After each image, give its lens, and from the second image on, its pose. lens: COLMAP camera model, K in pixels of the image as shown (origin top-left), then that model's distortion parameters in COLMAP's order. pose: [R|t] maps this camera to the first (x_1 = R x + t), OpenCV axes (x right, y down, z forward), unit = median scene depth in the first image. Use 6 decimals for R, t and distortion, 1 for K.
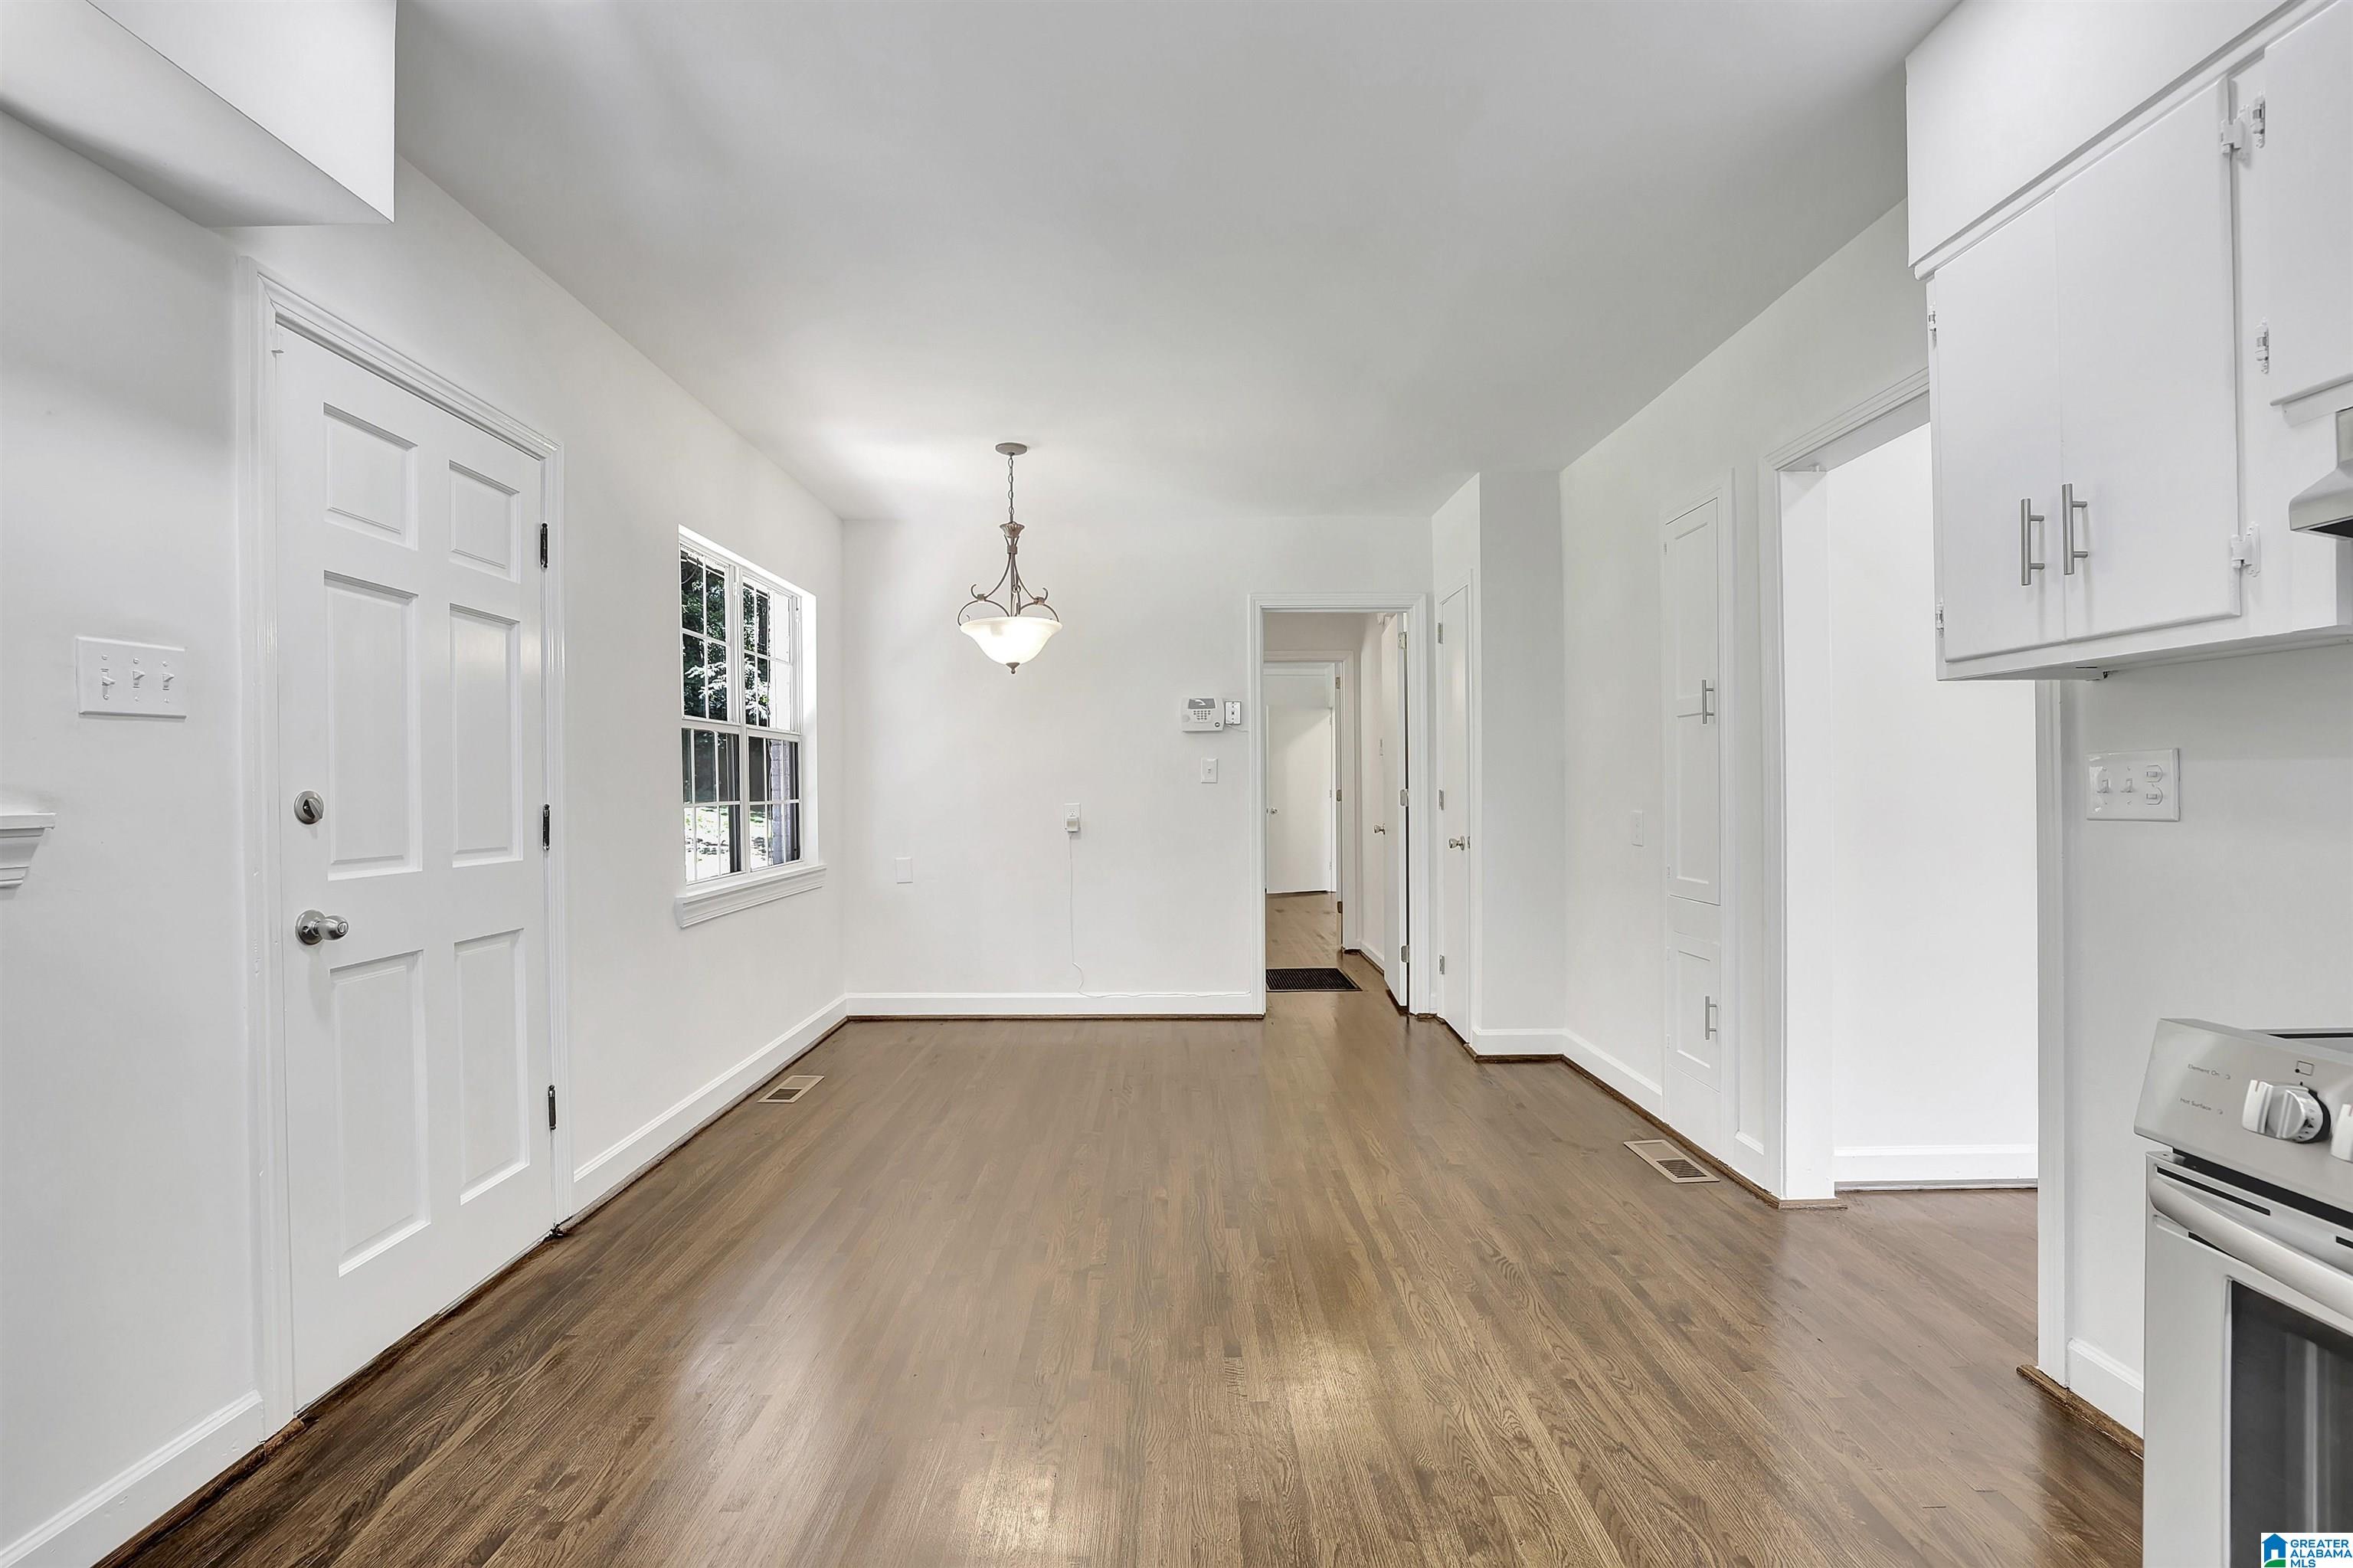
lens RADIAL K [[1023.5, 0, 1174.0], [0, 1023.5, 786.9], [0, 0, 1]] dist [-0.003335, -0.000445]
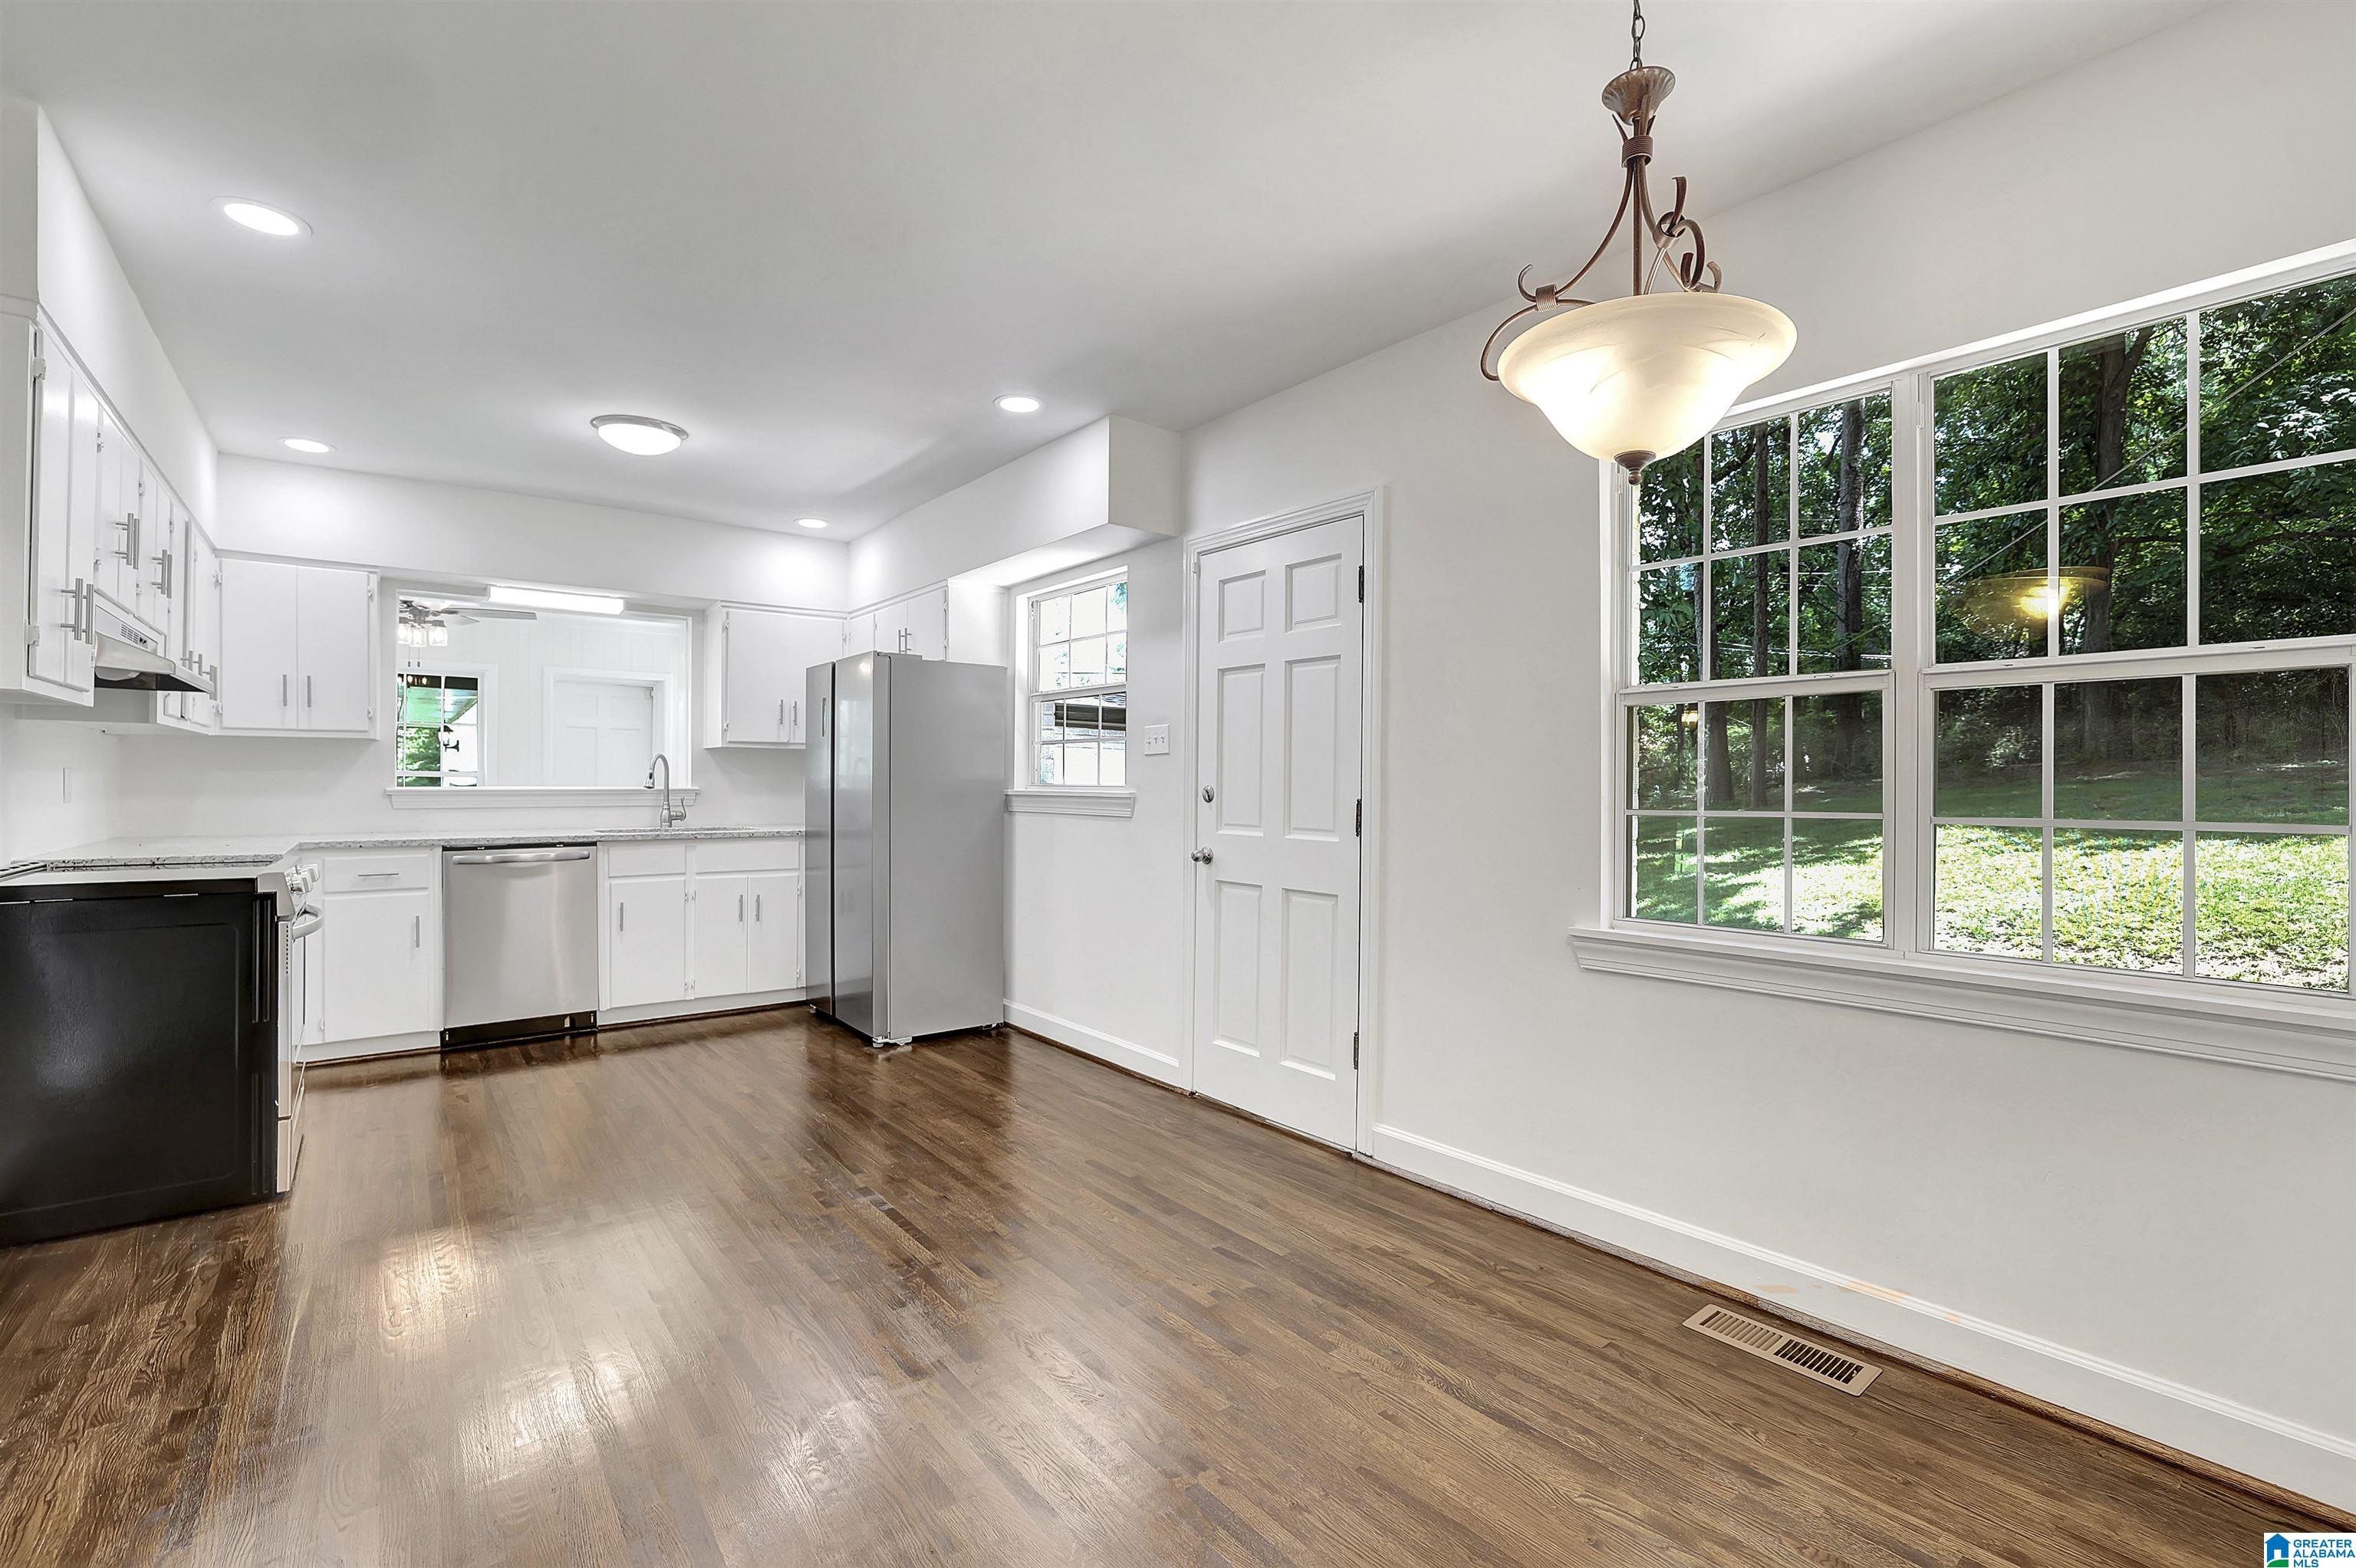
lens RADIAL K [[1024.7, 0, 1170.3], [0, 1024.7, 782.1], [0, 0, 1]] dist [-0.003335, -0.000445]
pose [[-0.784840, -0.003041, -0.619691, 0.315800], [-0.003881, 0.999992, 0.000008, -0.002404], [0.619686, 0.002412, -0.784846, 1.823890]]
